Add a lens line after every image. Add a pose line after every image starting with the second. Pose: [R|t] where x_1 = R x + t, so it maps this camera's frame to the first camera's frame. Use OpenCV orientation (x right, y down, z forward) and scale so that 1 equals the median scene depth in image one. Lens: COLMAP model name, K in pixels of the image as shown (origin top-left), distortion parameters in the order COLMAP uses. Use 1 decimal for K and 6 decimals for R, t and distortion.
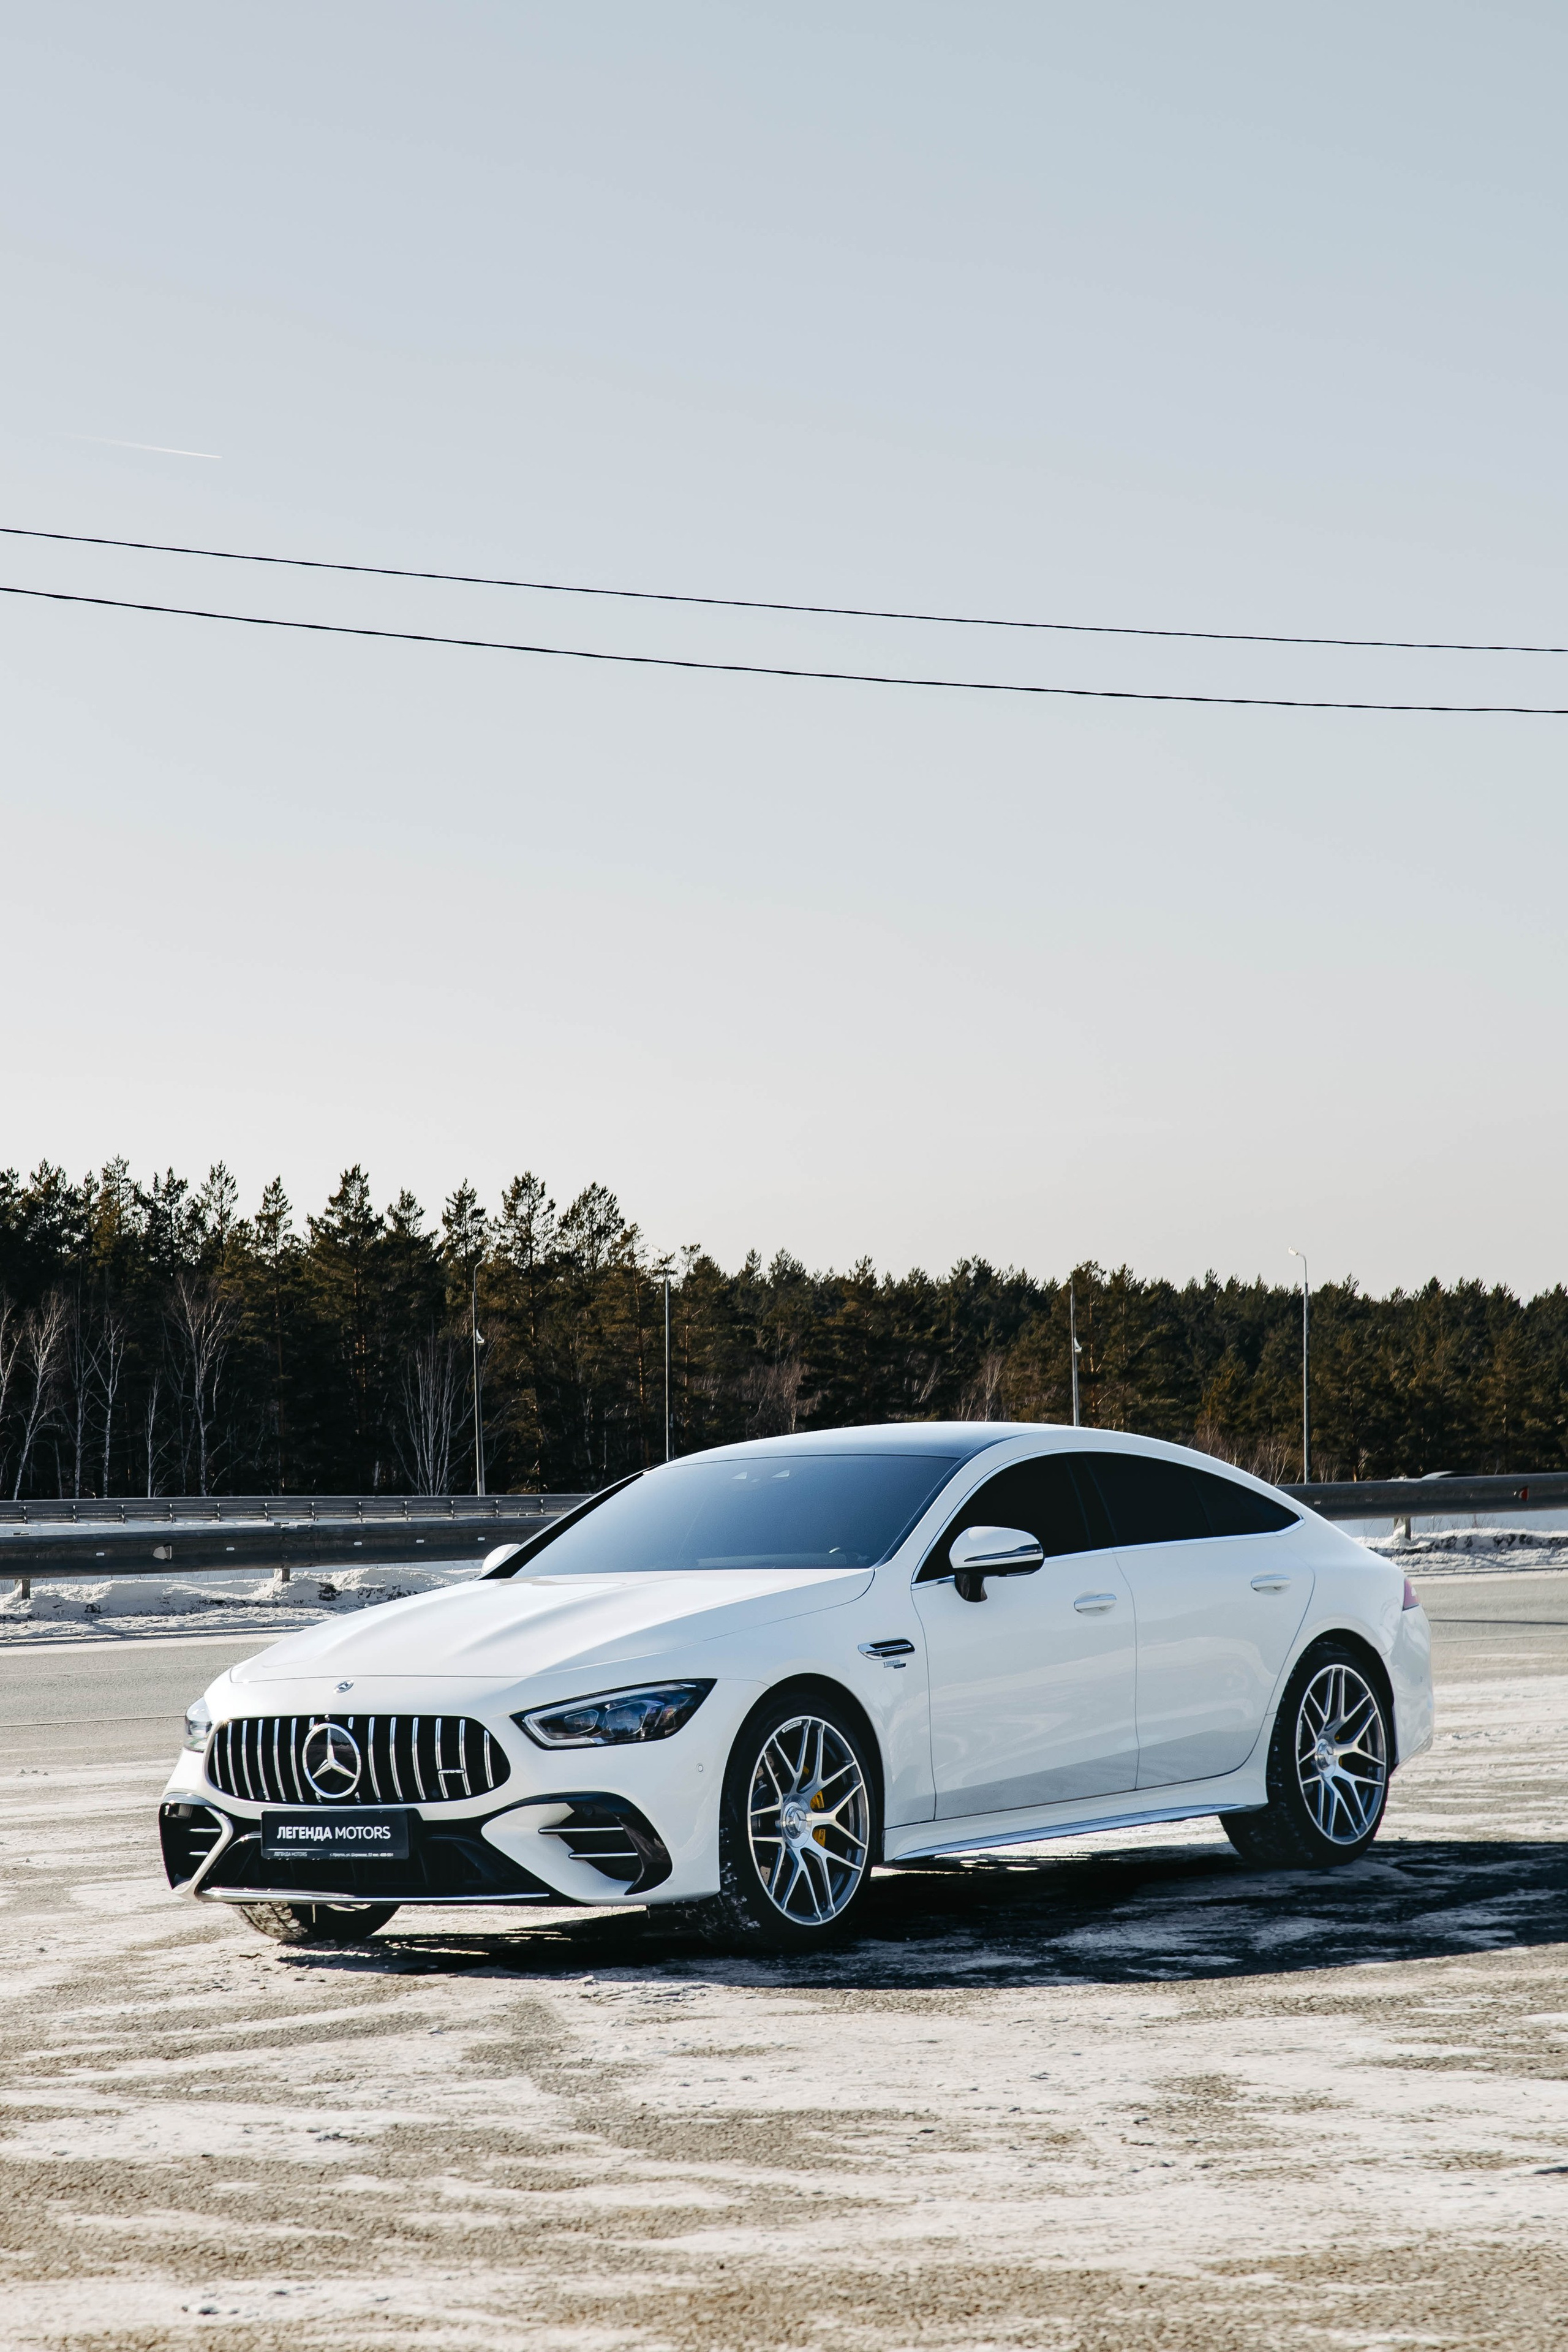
lens RADIAL K [[5312.5, 0, 784.0], [0, 5312.5, 1176.0], [0, 0, 1]] dist [0.087629, 0.454990]
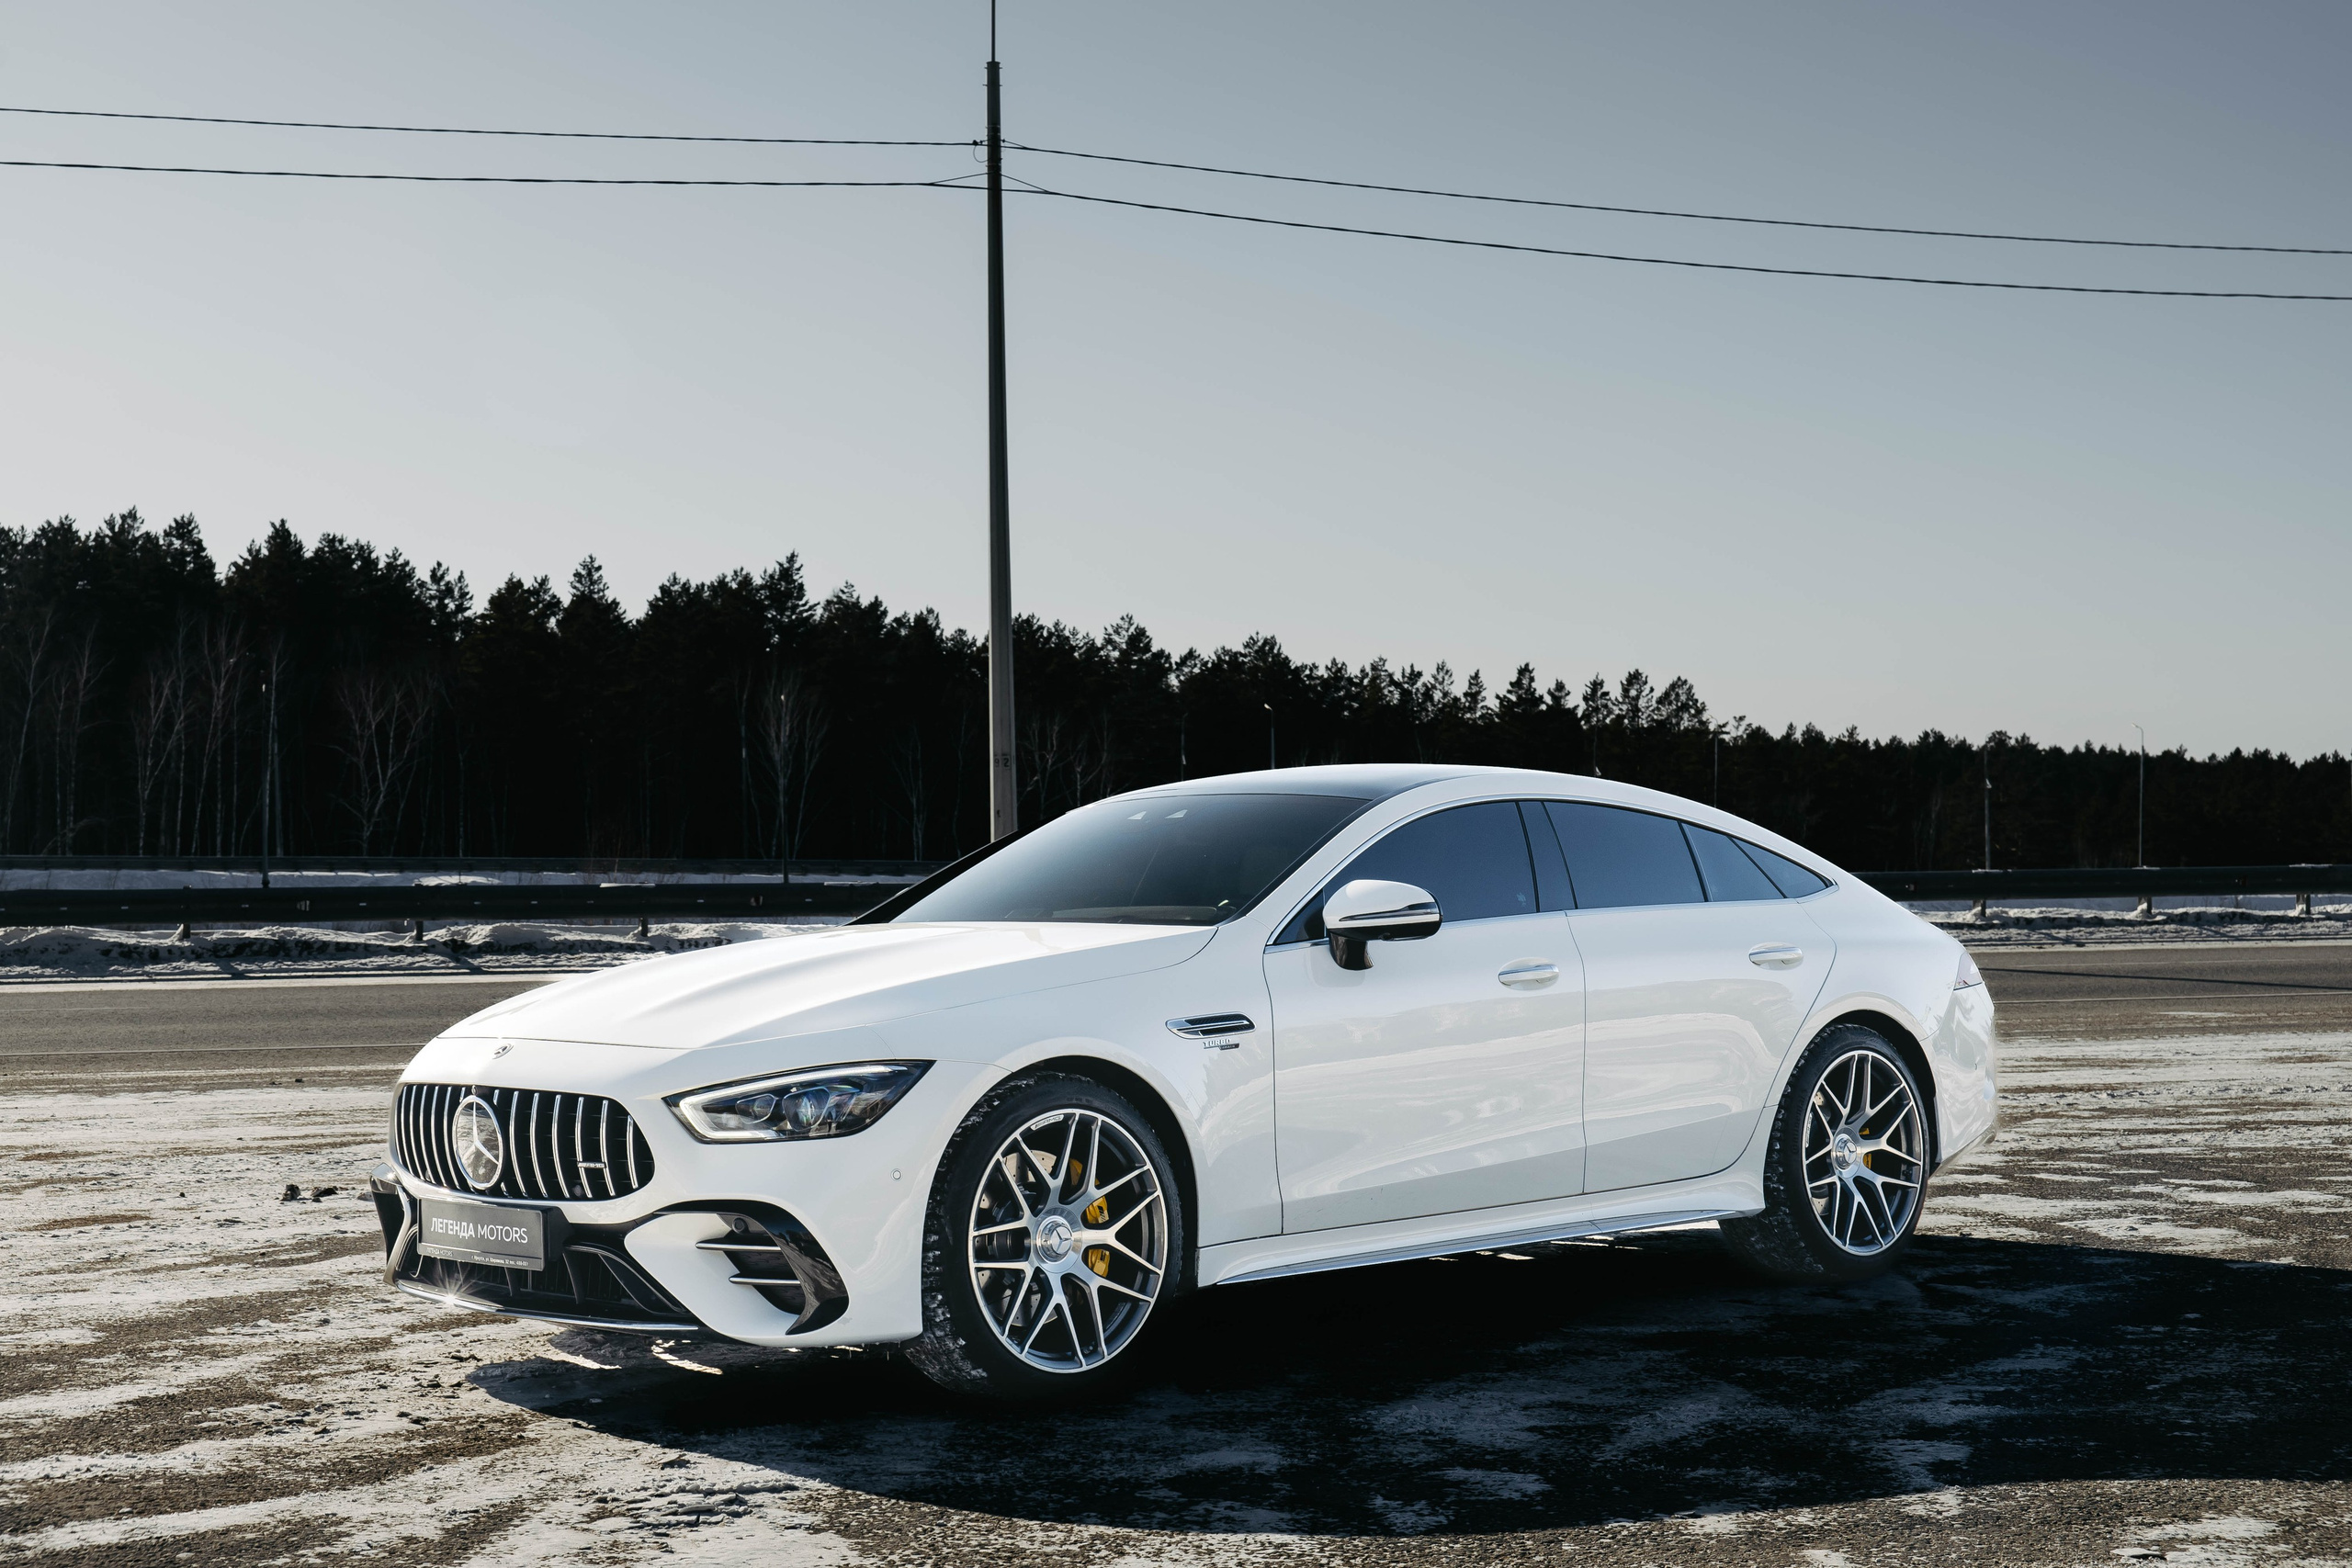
lens RADIAL K [[3269.6, 0, 1093.6], [0, 3269.6, 779.4], [0, 0, 1]] dist [0.041049, 0.079010]
pose [[0.977376, 0.021104, -0.210455, 0.109204], [-0.014005, 0.999283, 0.035164, 0.035002], [0.211046, -0.031421, 0.976971, 0.523721]]
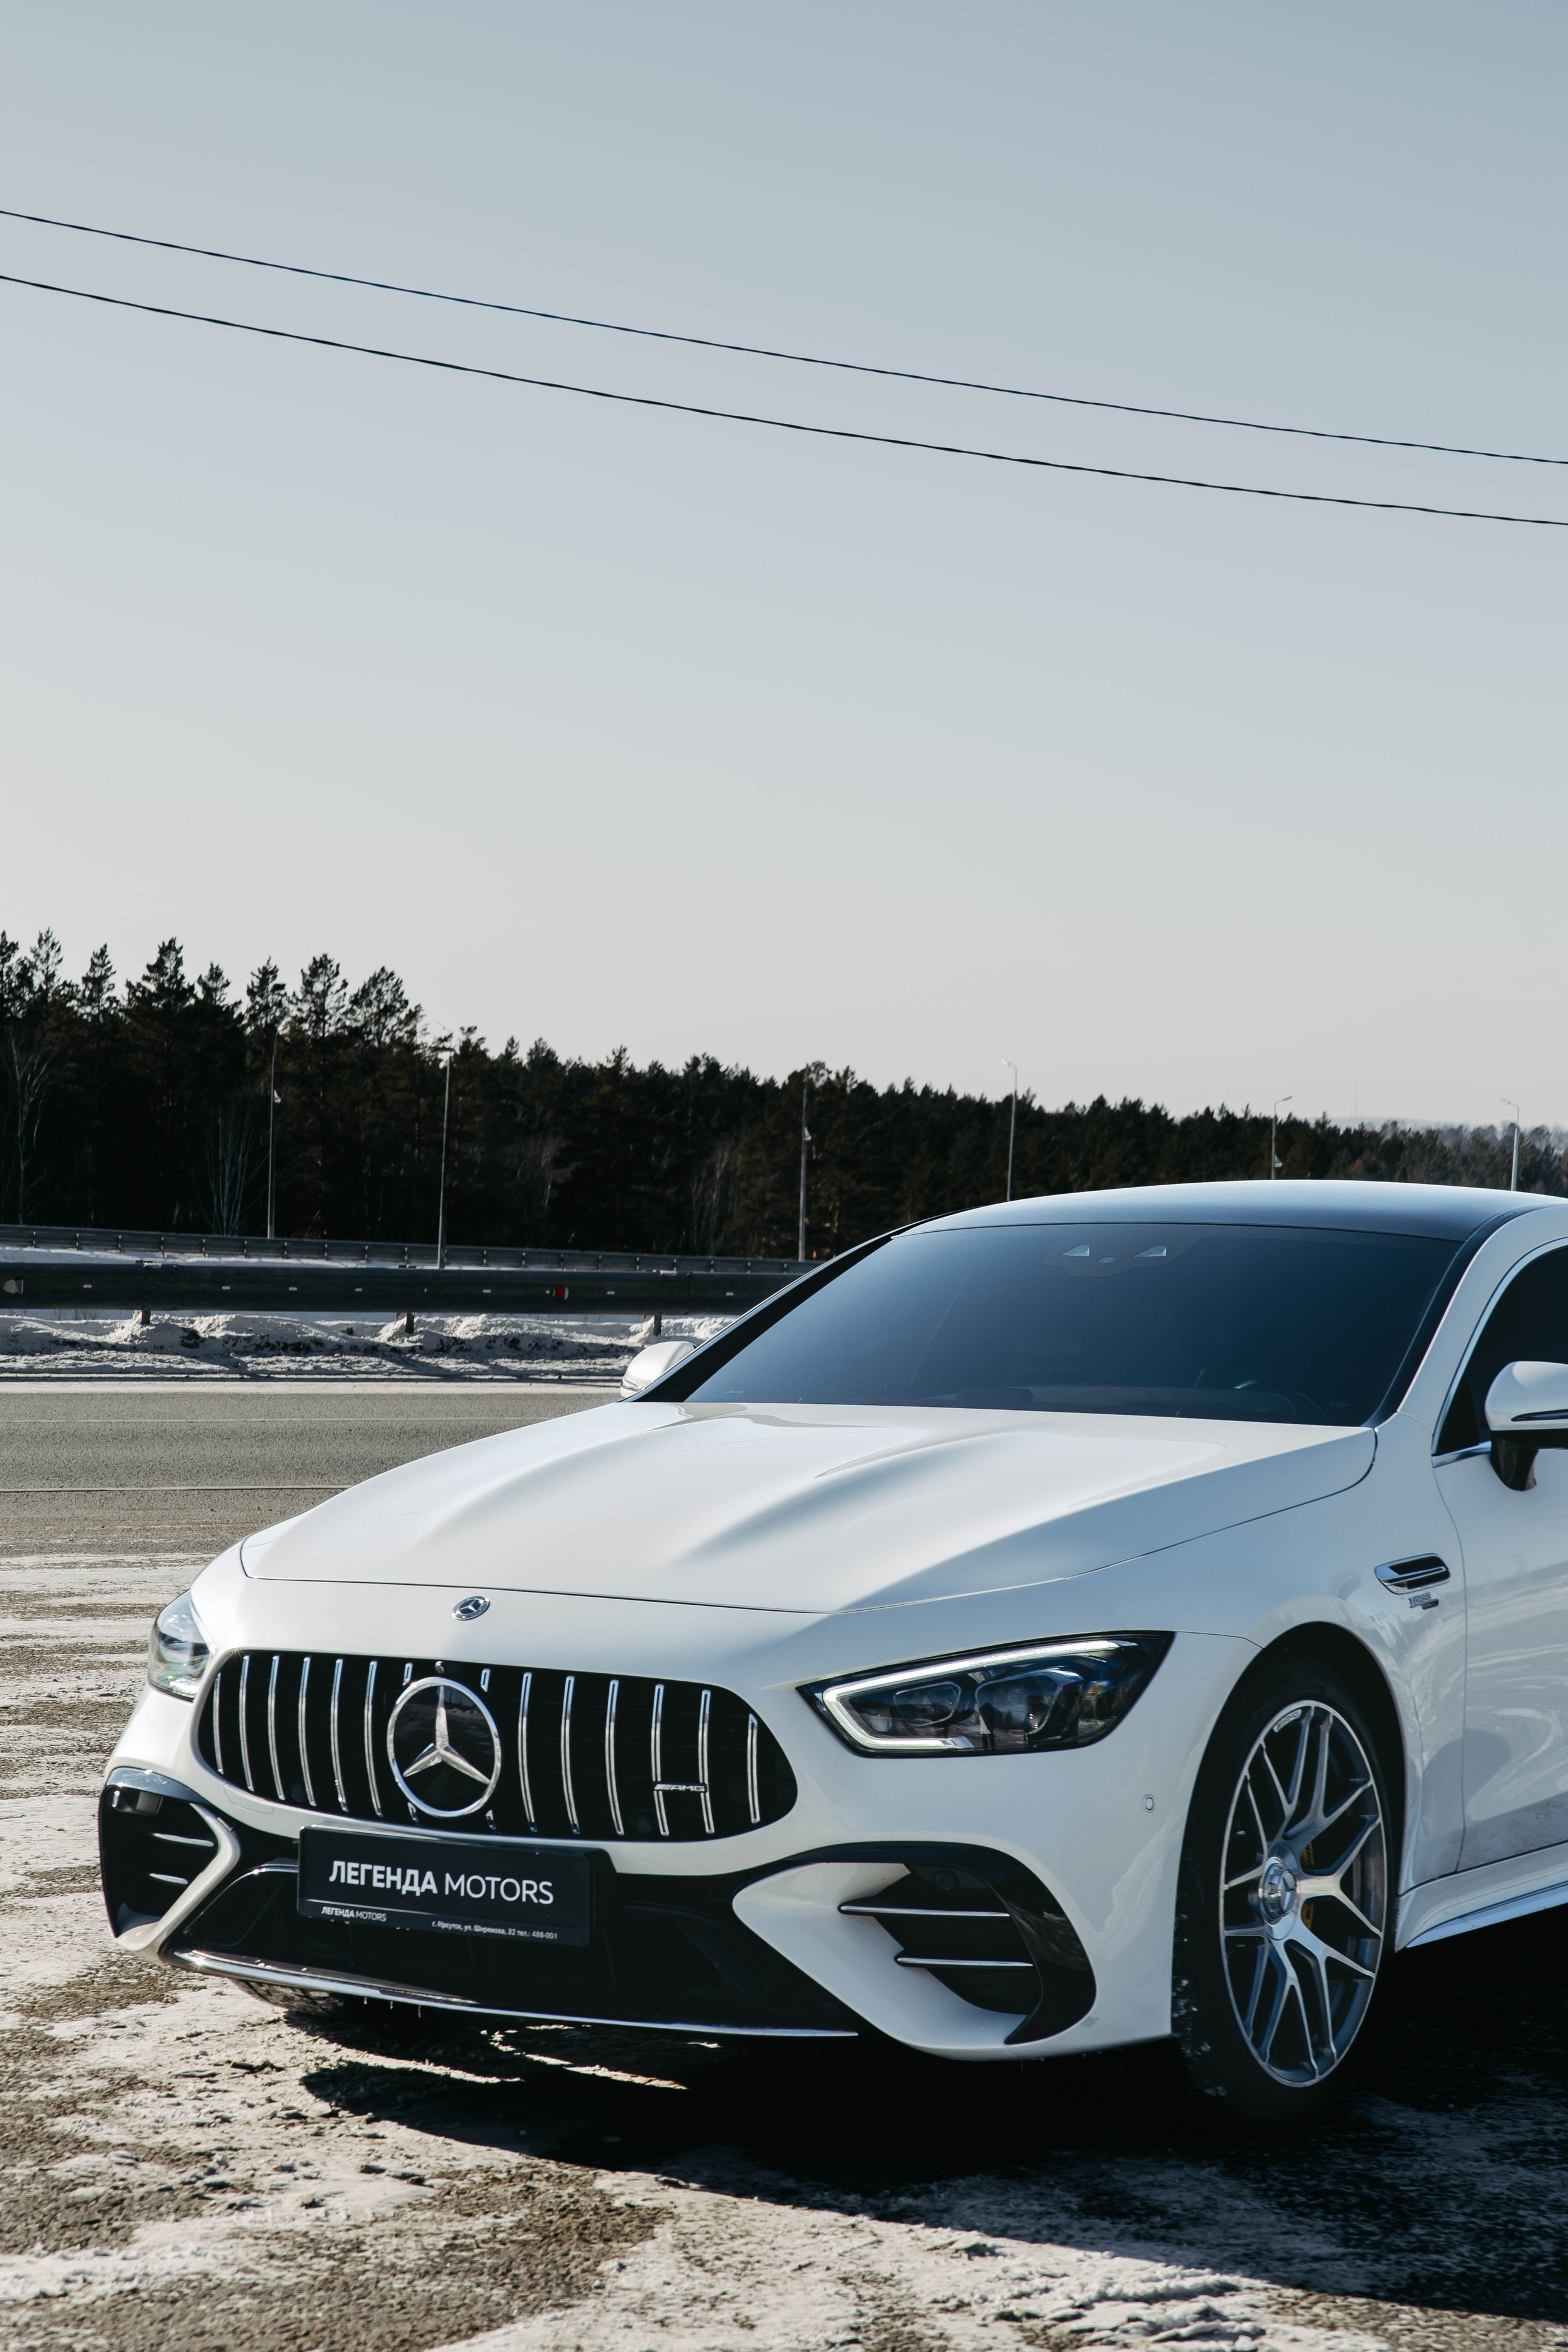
lens RADIAL K [[4650.6, 0, 784.0], [0, 4650.6, 1176.0], [0, 0, 1]] dist [0.018364, 0.364239]
pose [[0.996983, 0.056357, 0.053379, -0.077809], [-0.058554, 0.997461, 0.040528, 0.031712], [-0.050960, -0.043531, 0.997752, 0.528719]]
